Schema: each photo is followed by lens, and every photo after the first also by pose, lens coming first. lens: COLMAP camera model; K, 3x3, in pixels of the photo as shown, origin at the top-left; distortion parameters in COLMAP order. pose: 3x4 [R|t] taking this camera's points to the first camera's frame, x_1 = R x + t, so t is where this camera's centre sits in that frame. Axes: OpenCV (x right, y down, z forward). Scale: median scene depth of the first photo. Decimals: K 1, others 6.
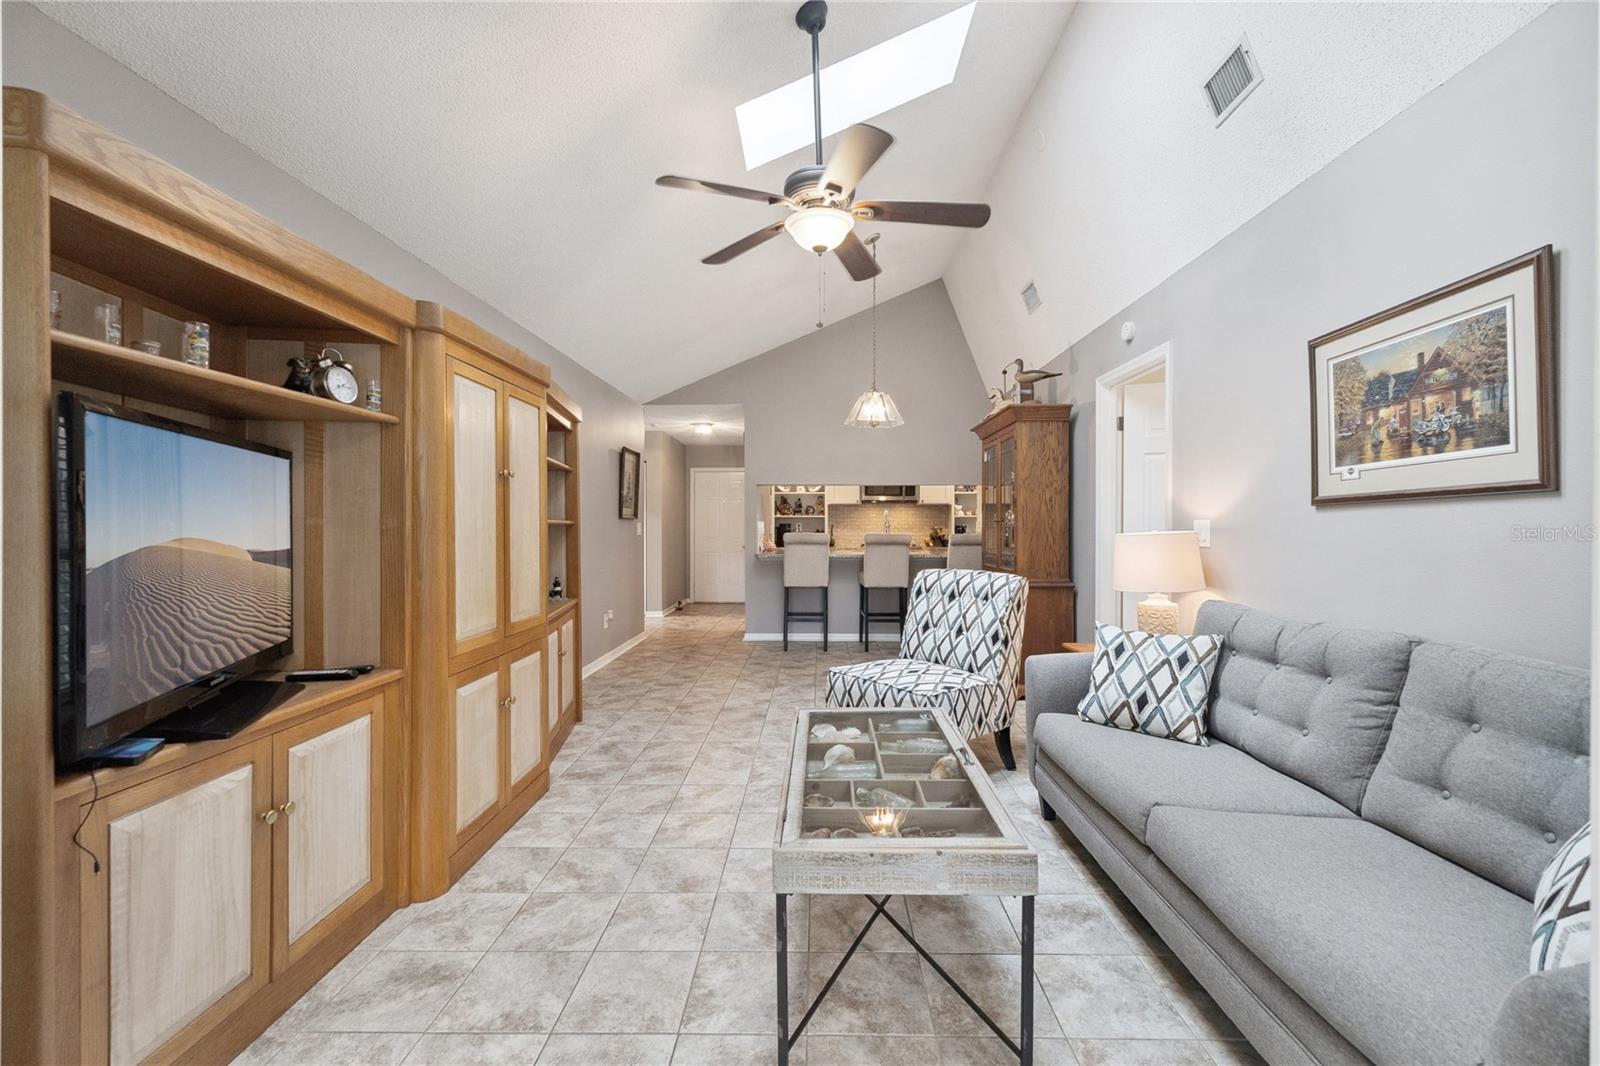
lens RADIAL K [[675.8, 0, 807.2], [0, 675.8, 531.8], [0, 0, 1]] dist [0.005780, 0.000087]
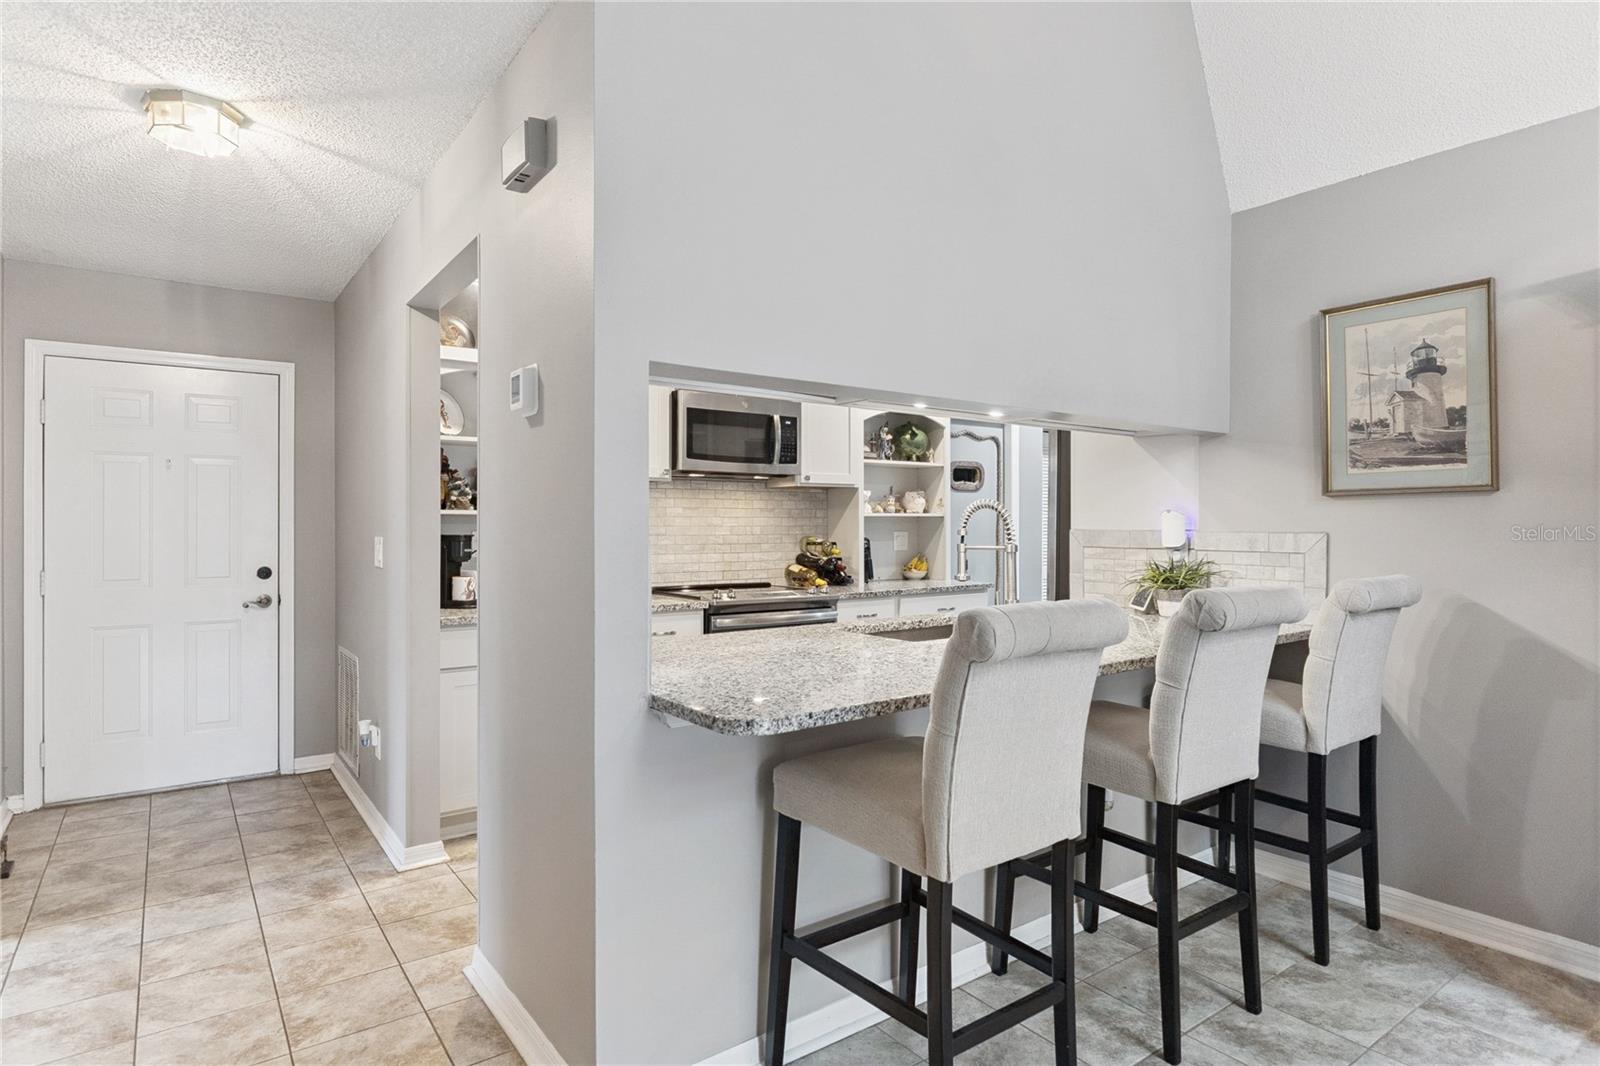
lens RADIAL K [[868.3, 0, 800.0], [0, 868.3, 533.0], [0, 0, 1]] dist [-0.021298, -0.000283]
pose [[0.799357, -0.008285, 0.600799, -0.633233], [0.005391, 0.999964, 0.006617, -0.062417], [-0.600832, -0.002050, 0.799373, 2.435283]]
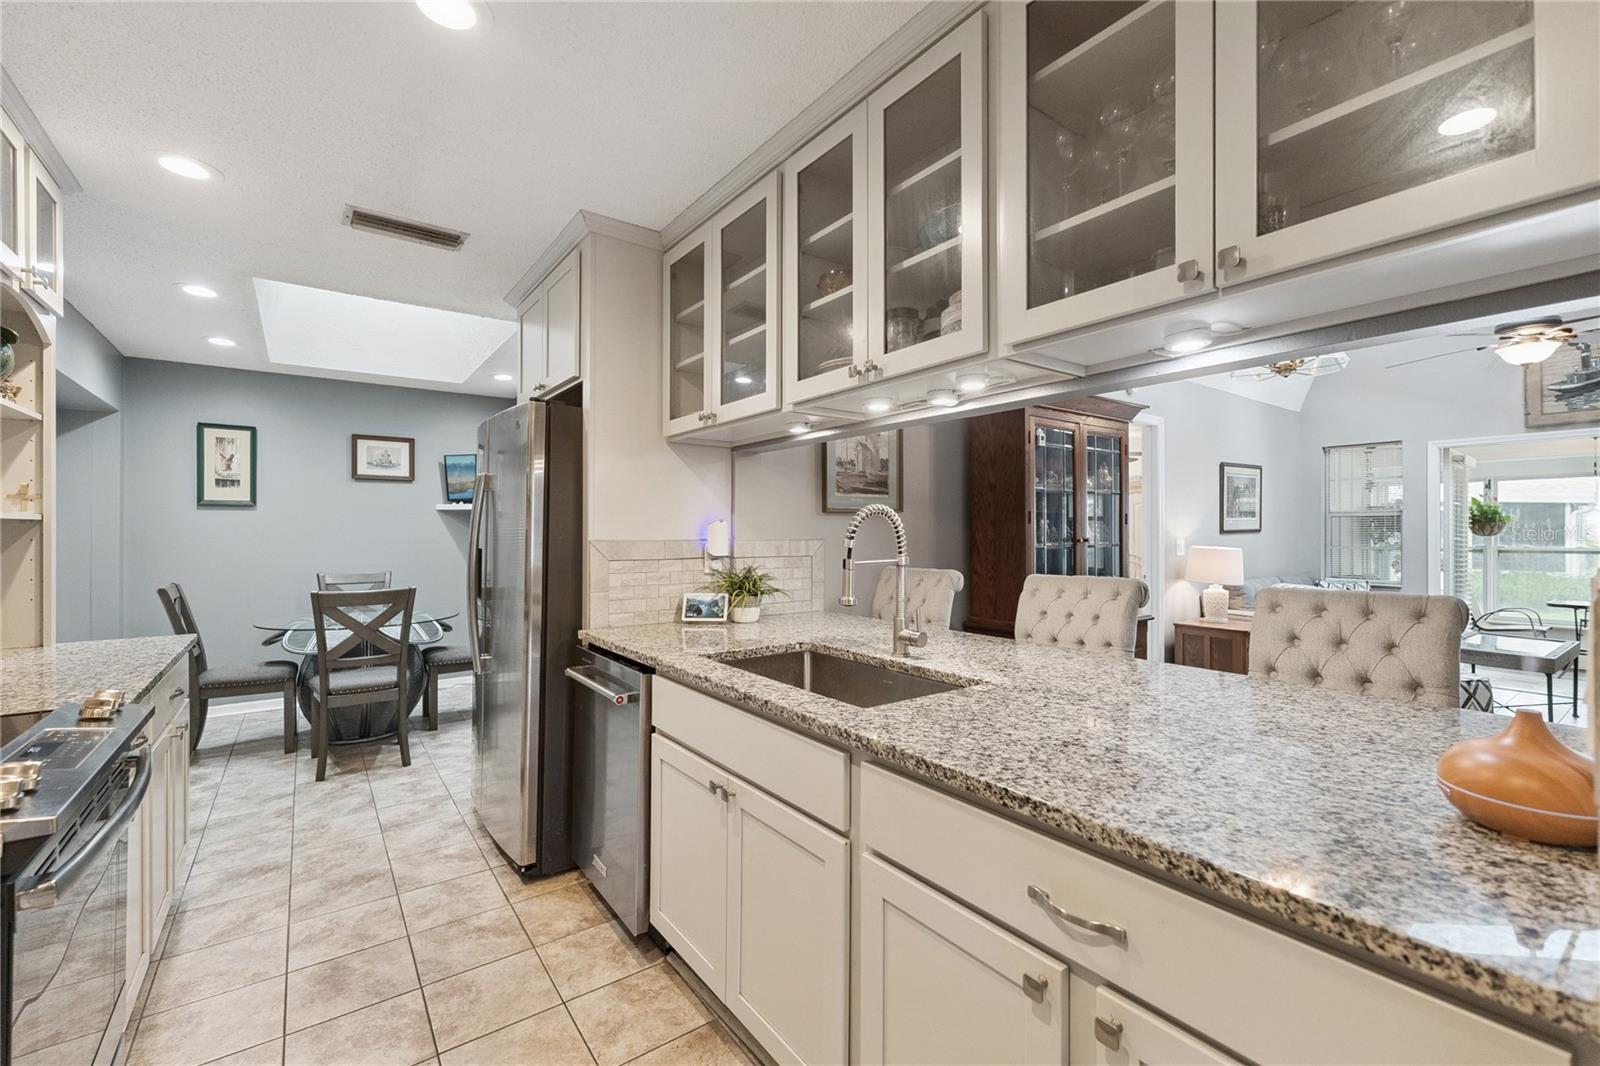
lens RADIAL K [[675.8, 0, 807.2], [0, 675.8, 531.8], [0, 0, 1]] dist [0.005780, 0.000087]
pose [[-0.608329, -0.001695, 0.793683, -0.253491], [0.005654, 0.999963, 0.006469, -0.075181], [-0.793665, 0.008423, -0.608297, 3.930803]]
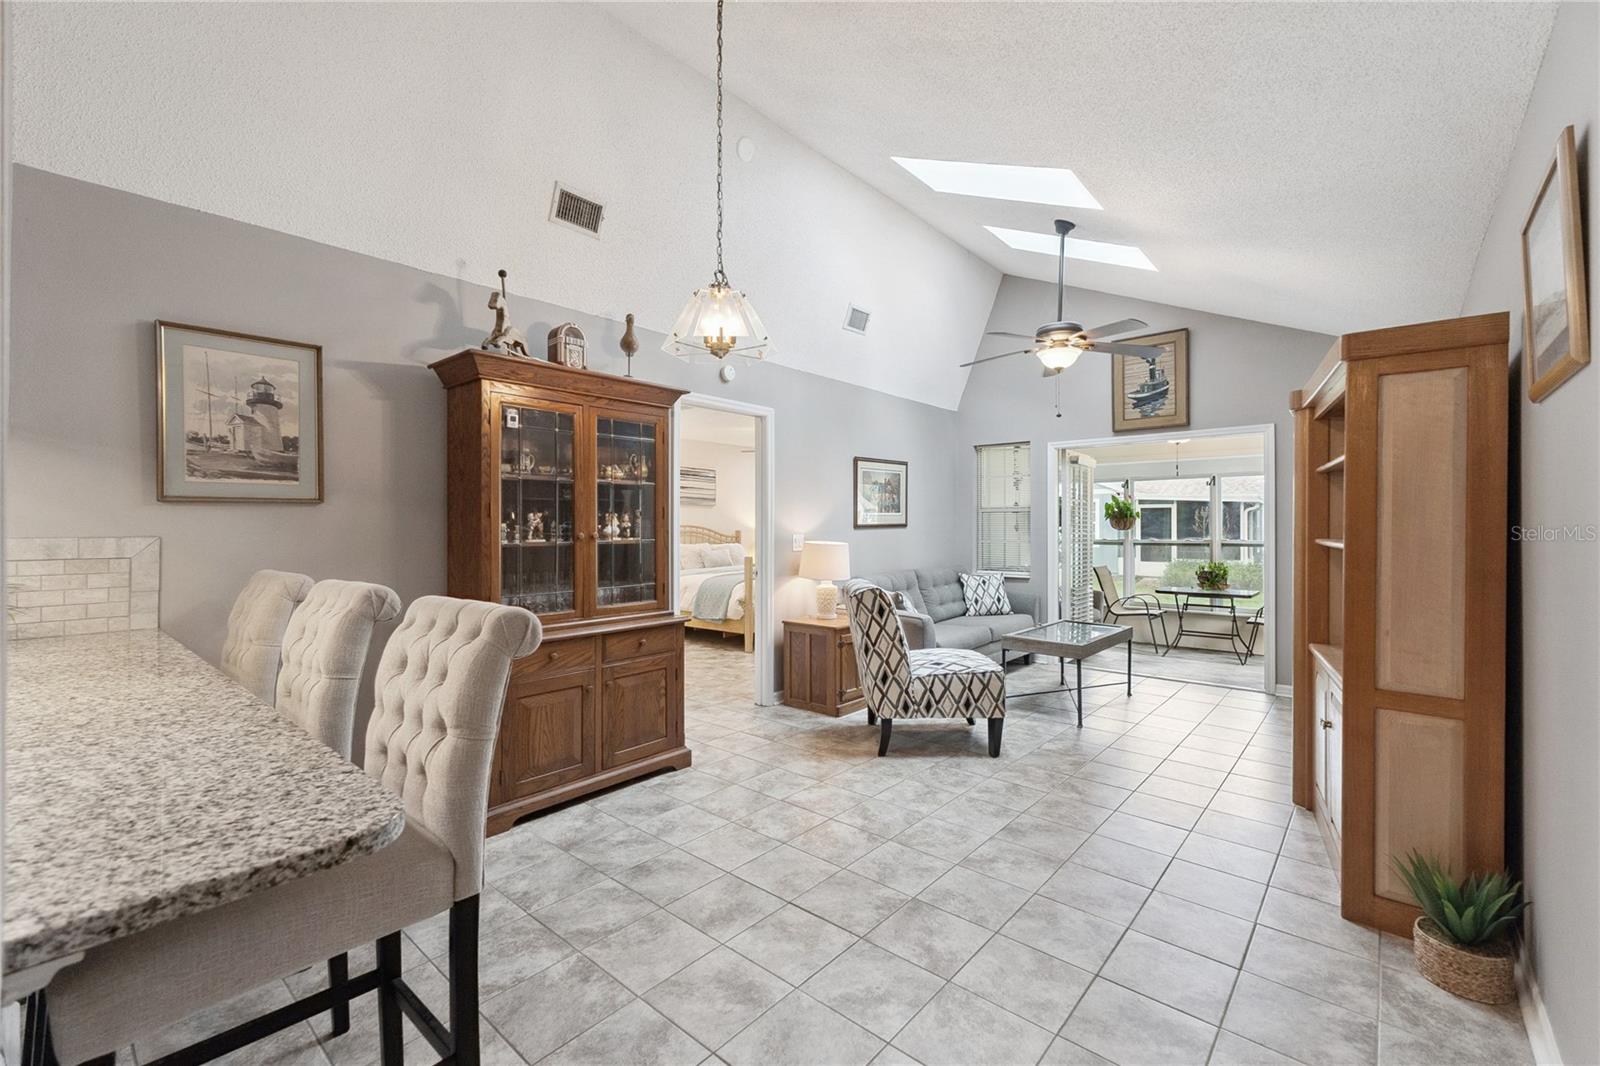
lens RADIAL K [[673.8, 0, 805.0], [0, 673.8, 526.9], [0, 0, 1]] dist [0.004246, 0.000390]
pose [[-0.766269, -0.002556, 0.642515, -0.668063], [0.003789, 0.999957, 0.008497, -0.070381], [-0.642509, 0.008945, -0.766226, 3.200276]]
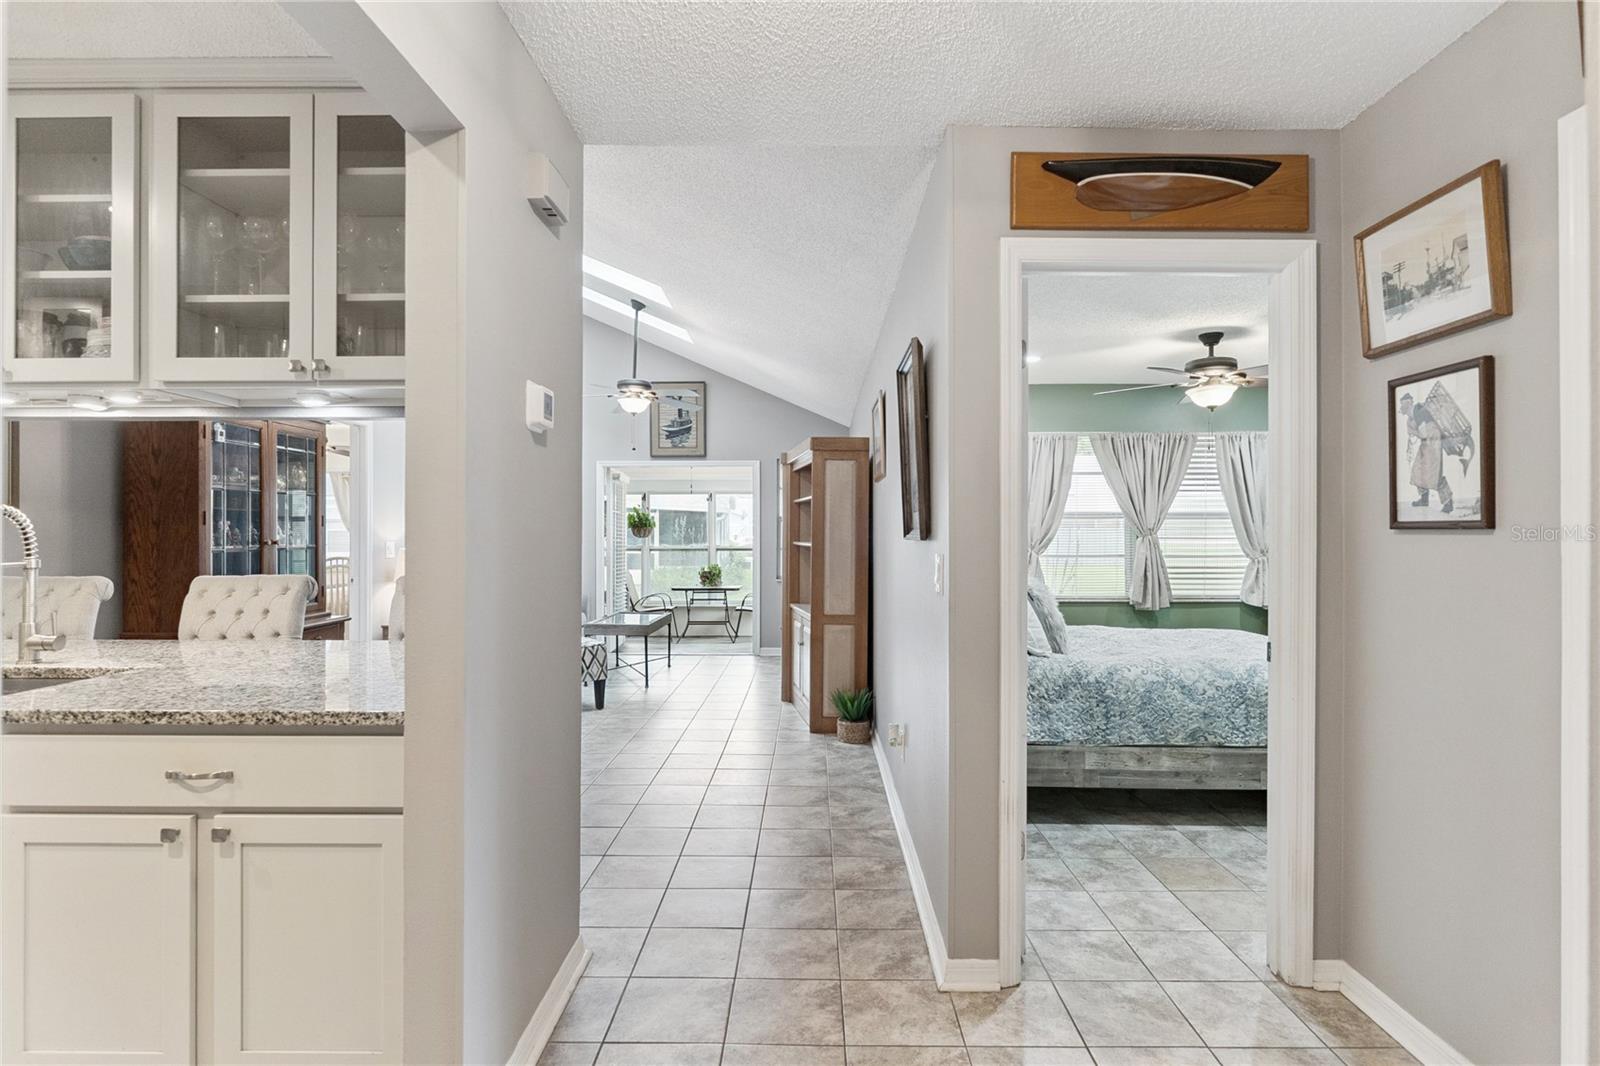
lens RADIAL K [[821.2, 0, 810.0], [0, 821.2, 531.6], [0, 0, 1]] dist [-0.005656, -0.000786]
pose [[-0.999898, -0.003074, -0.013918, -0.597952], [-0.003137, 0.999985, 0.004511, -0.078622], [0.013904, 0.004554, -0.999893, 4.342442]]
